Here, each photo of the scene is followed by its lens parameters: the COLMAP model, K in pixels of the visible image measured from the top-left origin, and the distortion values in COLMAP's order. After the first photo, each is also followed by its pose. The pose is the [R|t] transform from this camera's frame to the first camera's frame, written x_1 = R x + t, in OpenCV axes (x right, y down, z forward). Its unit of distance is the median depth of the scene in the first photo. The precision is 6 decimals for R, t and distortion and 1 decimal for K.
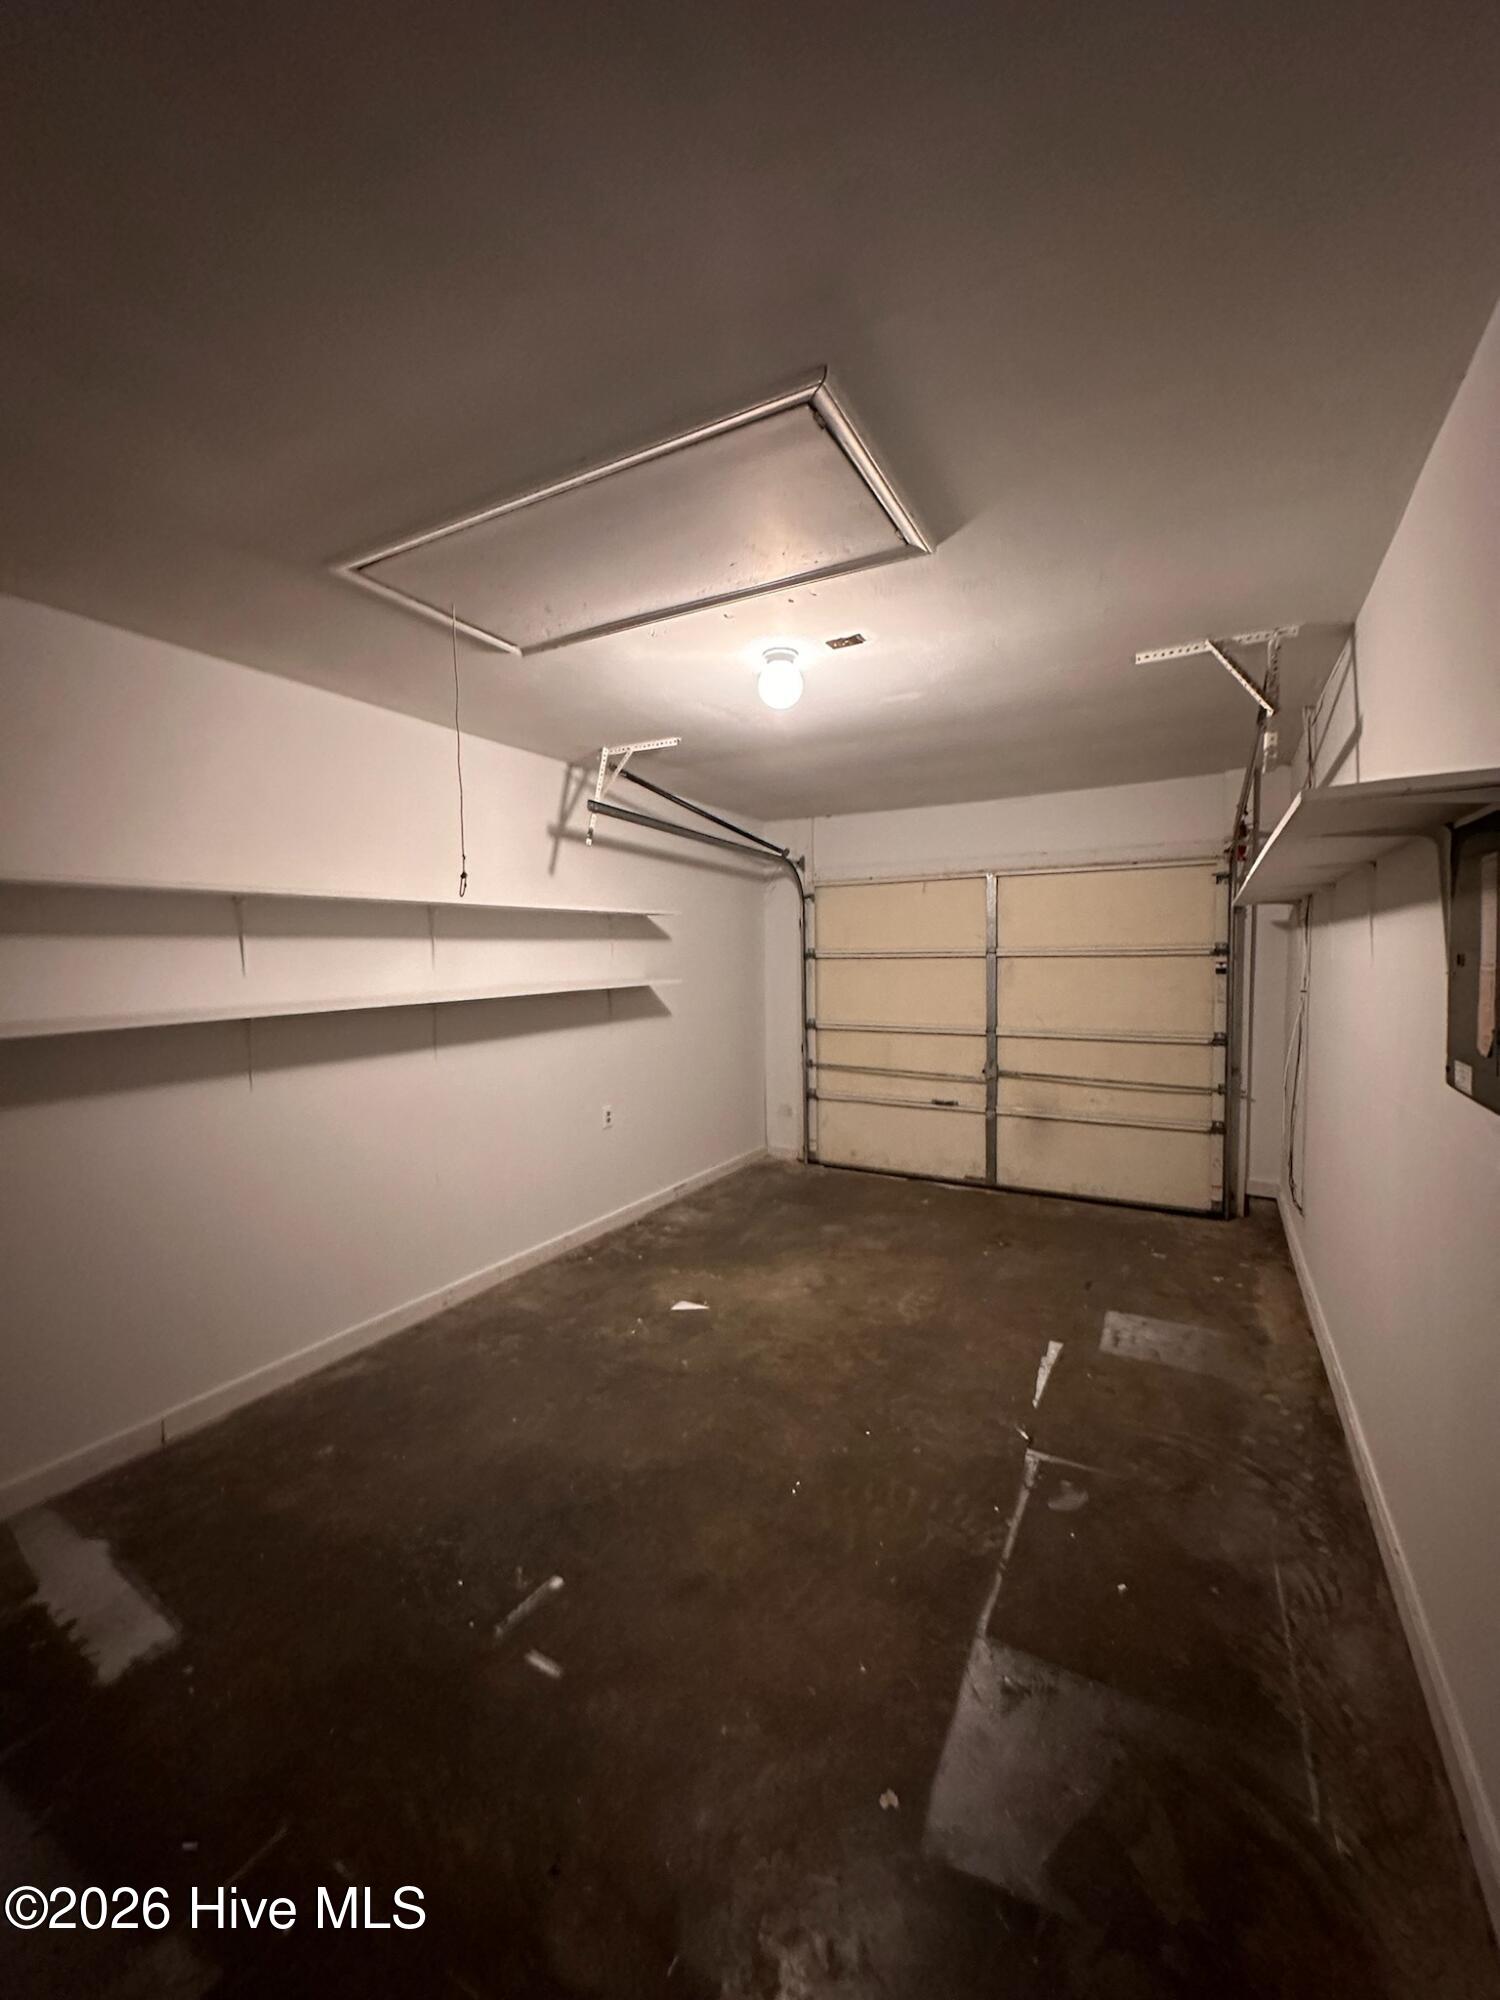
lens RADIAL K [[793.9, 0, 750.0], [0, 793.9, 1000.0], [0, 0, 1]] dist [-0.002354, 0.000075]
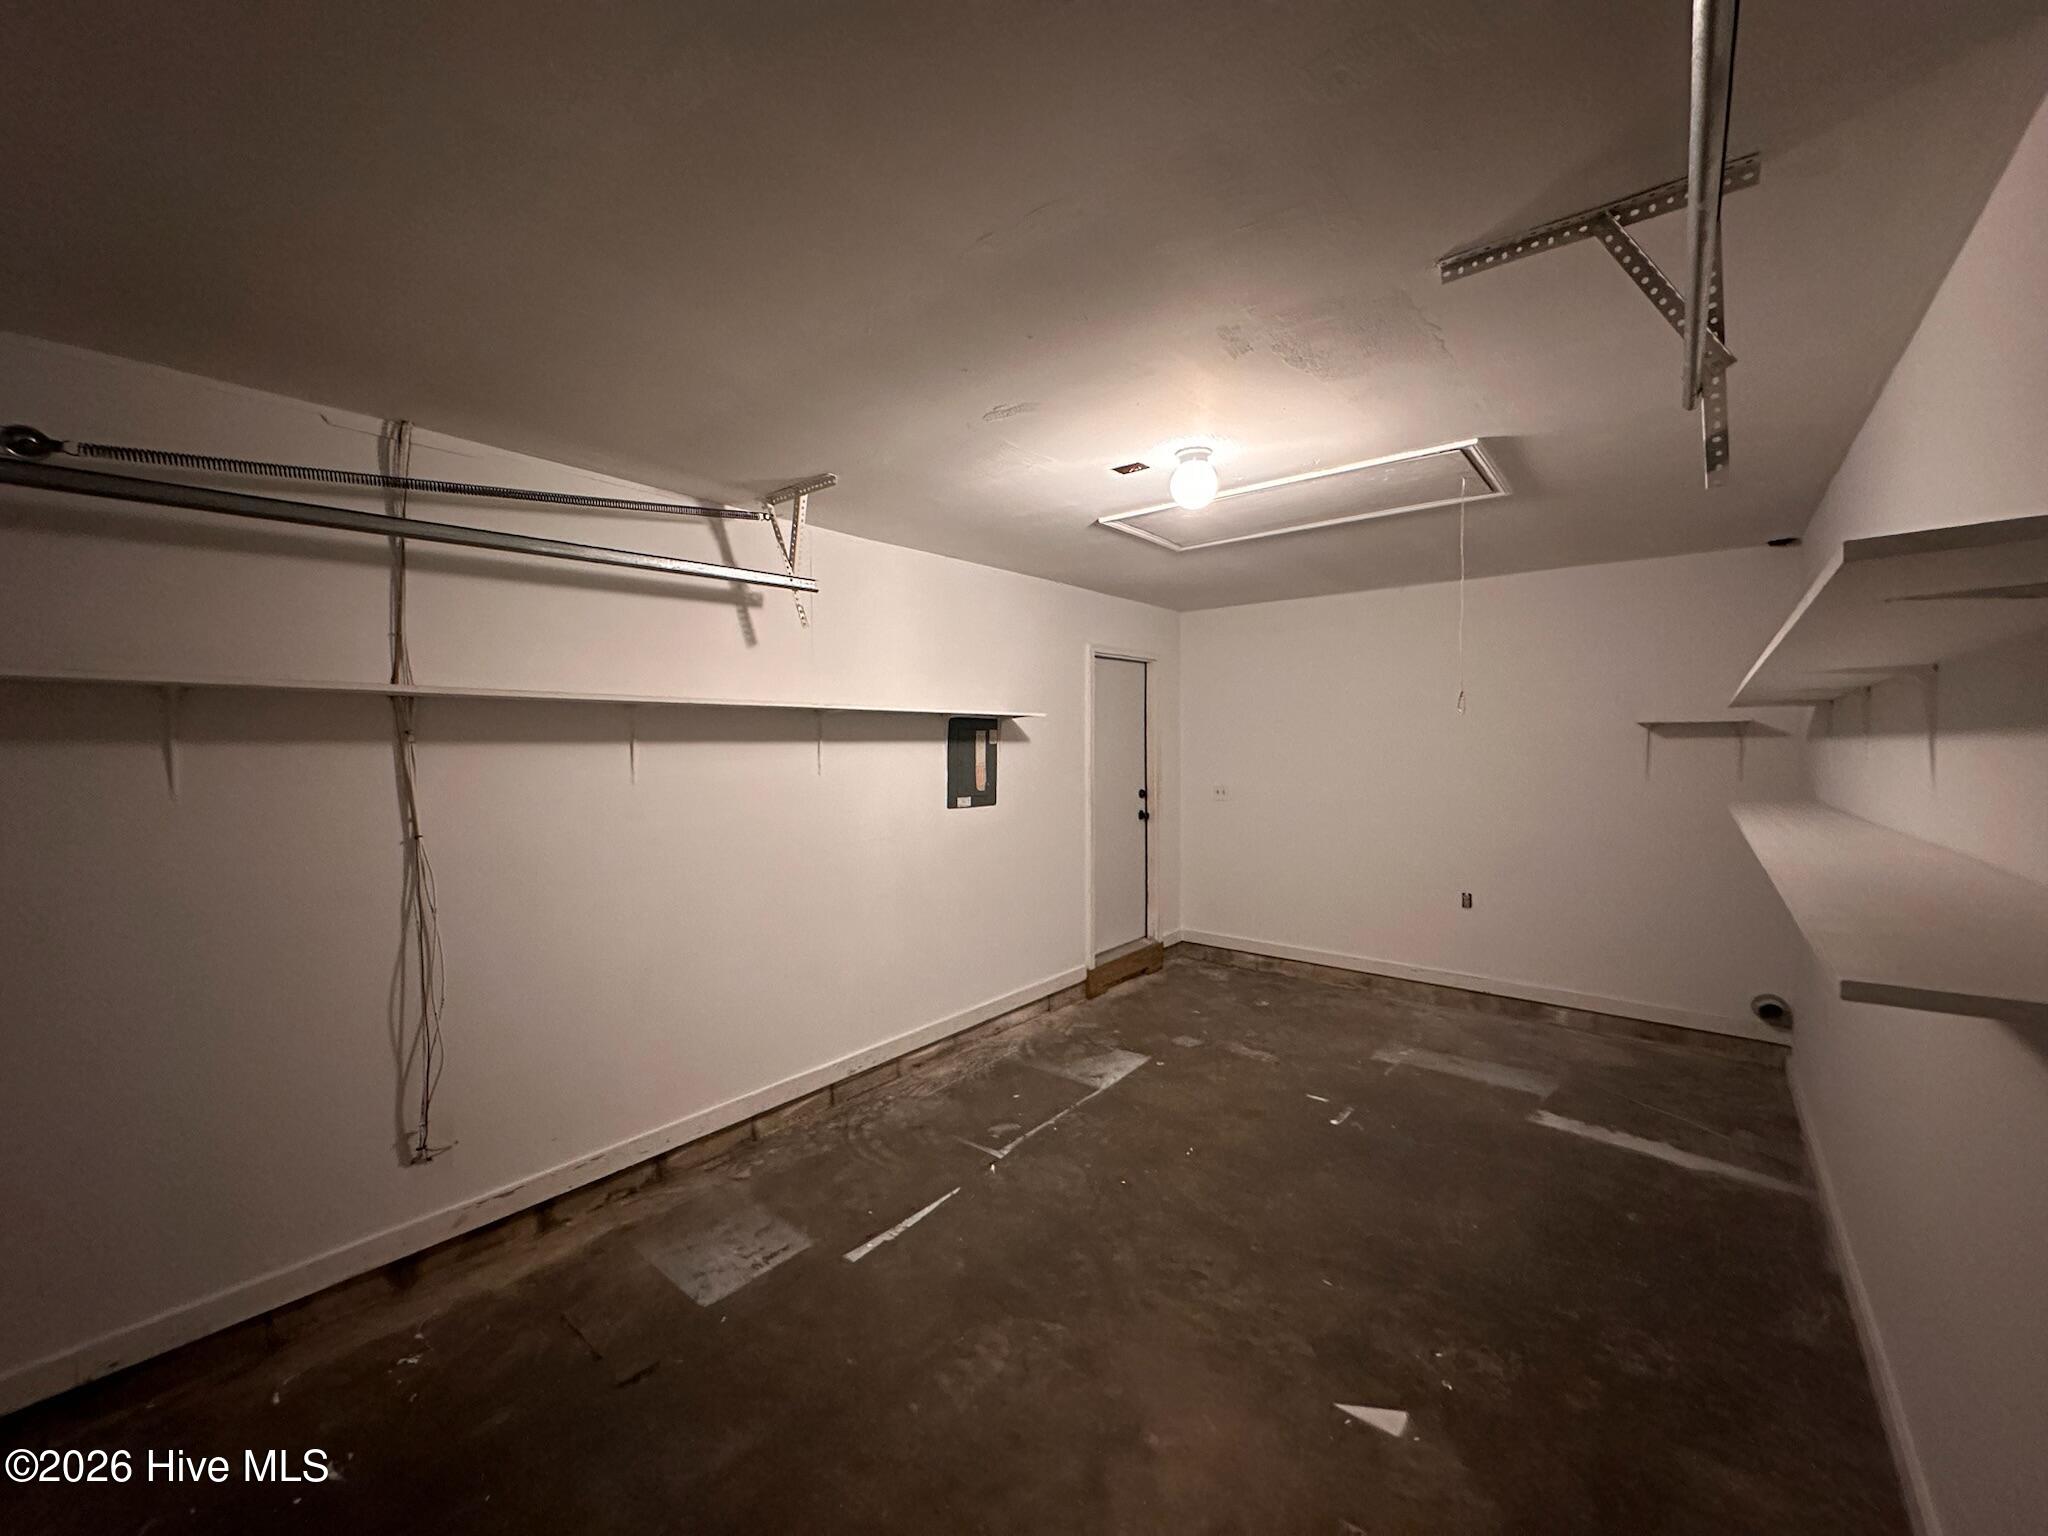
lens RADIAL K [[812.9, 0, 1024.7], [0, 812.9, 769.0], [0, 0, 1]] dist [-0.002354, 0.000075]
pose [[-0.985382, 0.013262, 0.169845, 0.087210], [0.028367, 0.995820, 0.086818, -0.160868], [-0.167984, 0.090367, -0.981639, 2.242138]]
